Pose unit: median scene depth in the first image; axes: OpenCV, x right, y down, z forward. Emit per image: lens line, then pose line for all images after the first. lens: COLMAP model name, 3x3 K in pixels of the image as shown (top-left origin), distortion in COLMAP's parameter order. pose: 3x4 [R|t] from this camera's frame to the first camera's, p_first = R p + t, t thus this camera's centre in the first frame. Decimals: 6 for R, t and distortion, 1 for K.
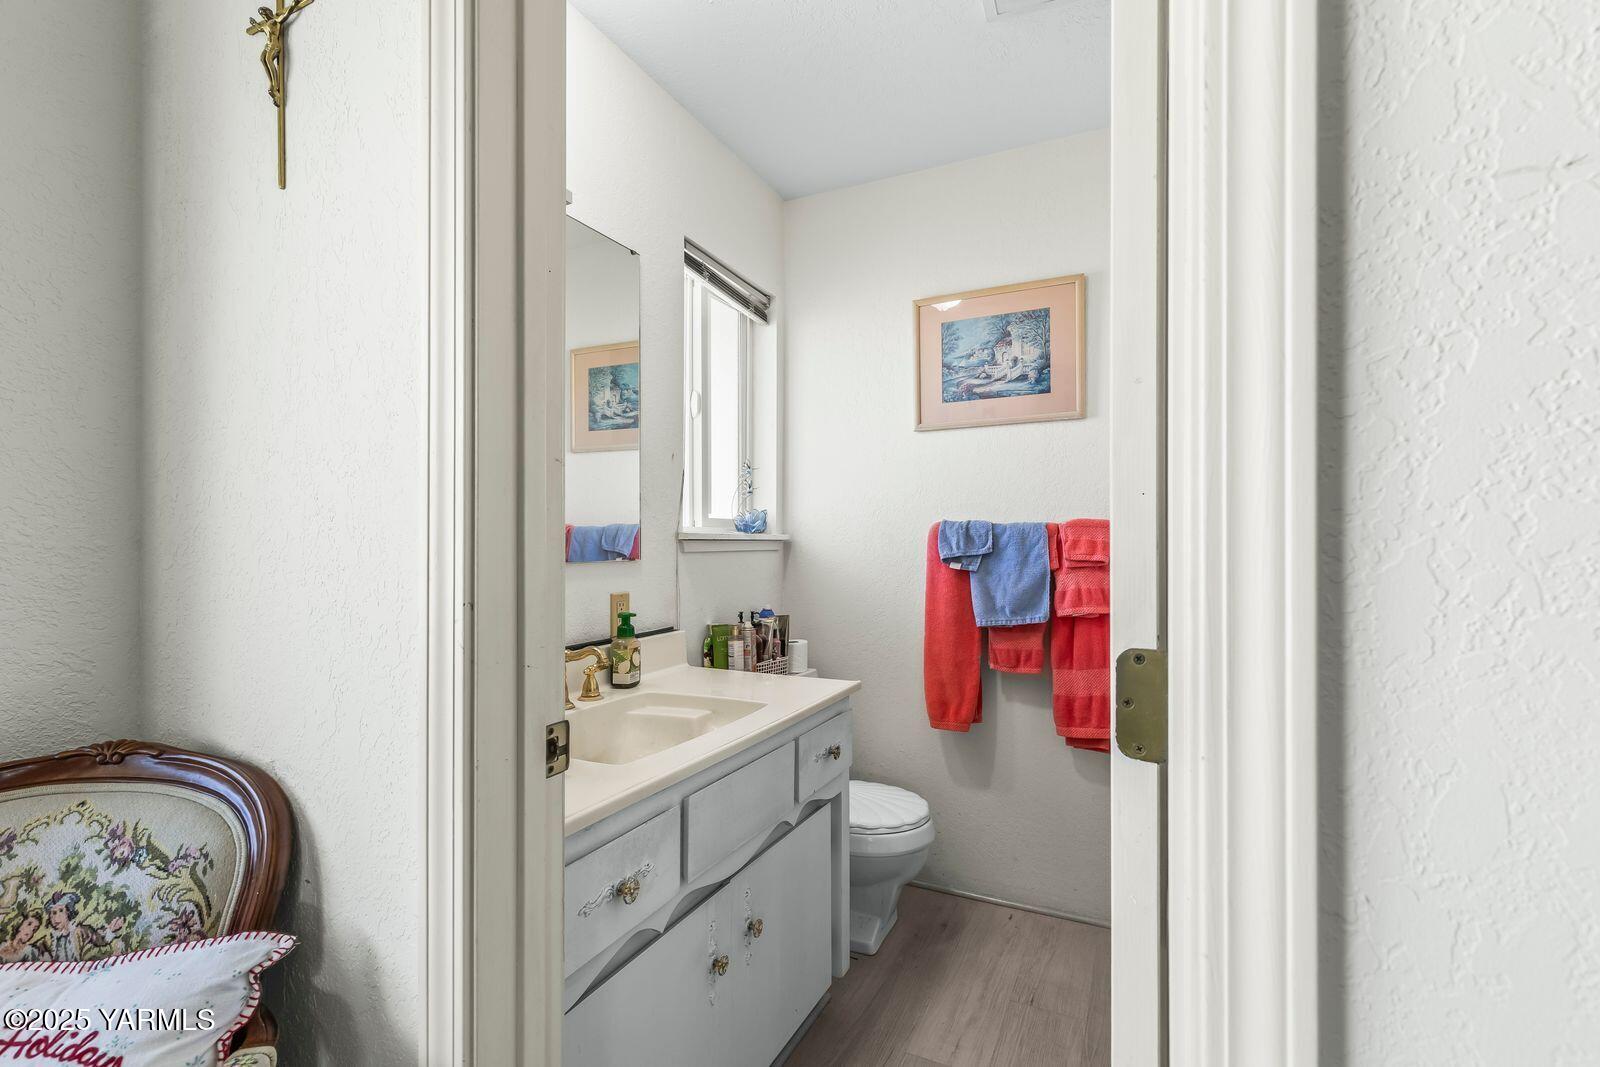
lens RADIAL K [[721.5, 0, 802.5], [0, 721.5, 539.6], [0, 0, 1]] dist [0.012319, -0.006020]
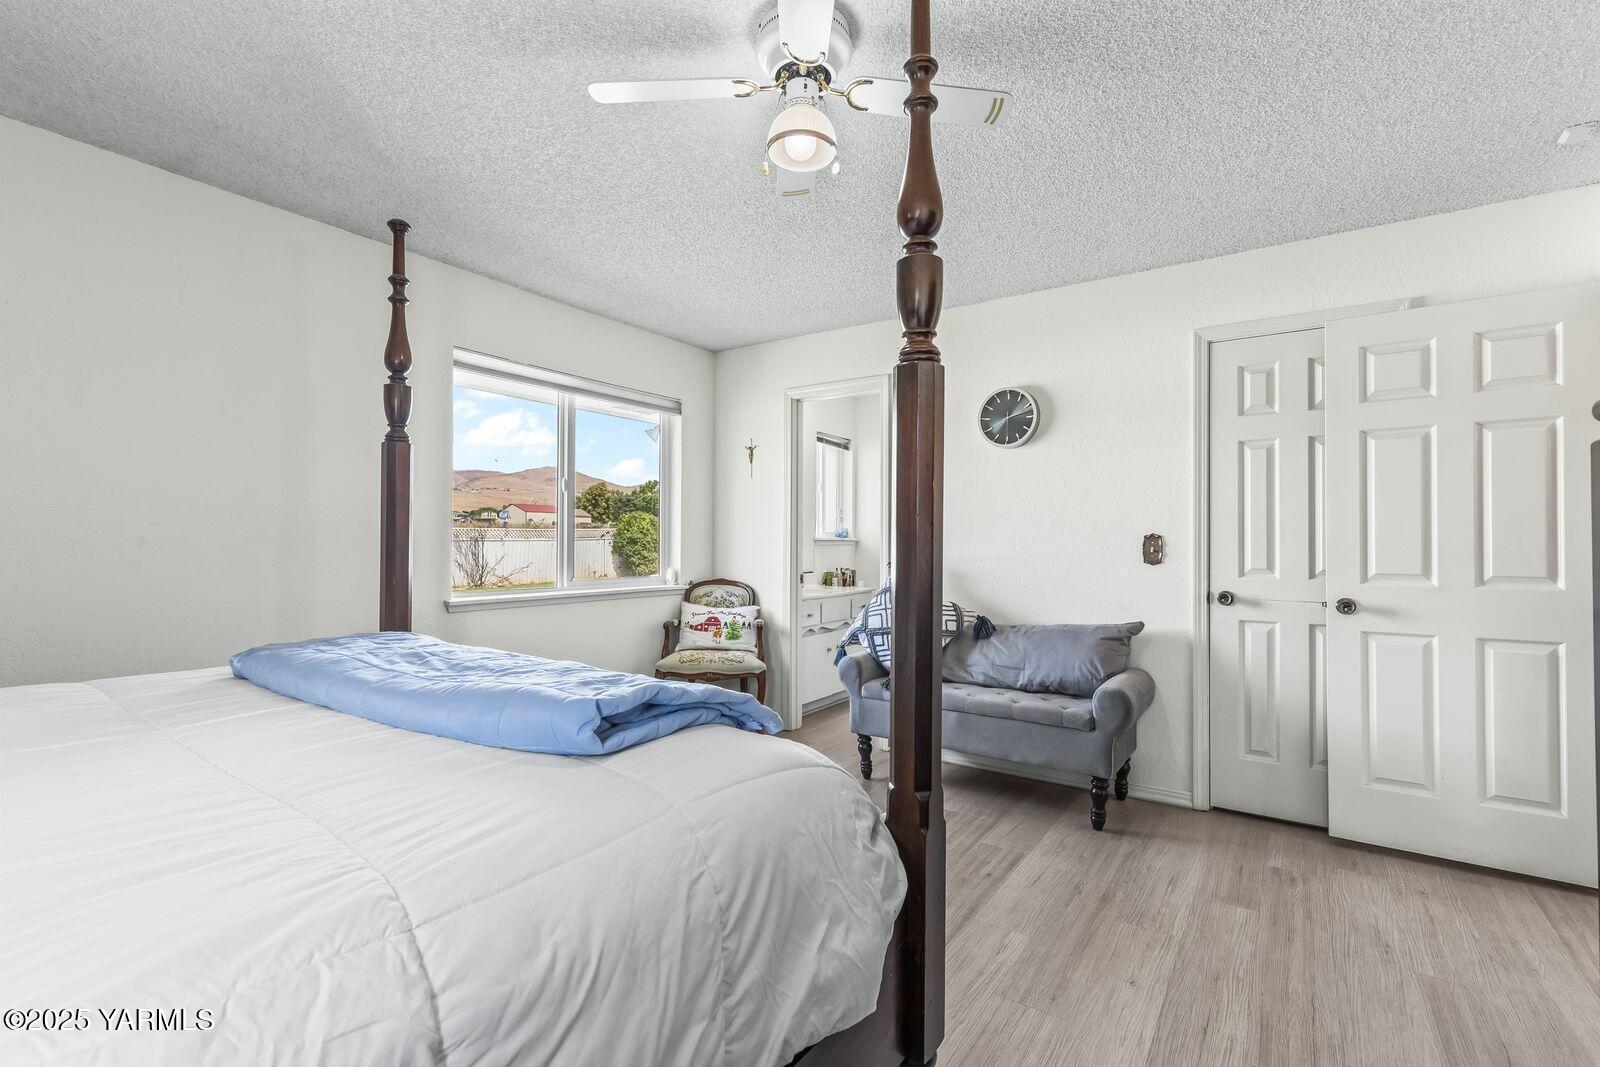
lens RADIAL K [[721.5, 0, 802.5], [0, 721.5, 539.6], [0, 0, 1]] dist [0.012319, -0.006020]
pose [[0.989346, 0.003846, -0.145535, 0.175070], [-0.002970, 0.999976, 0.006232, -0.020126], [0.145555, -0.005733, 0.989334, -1.640869]]
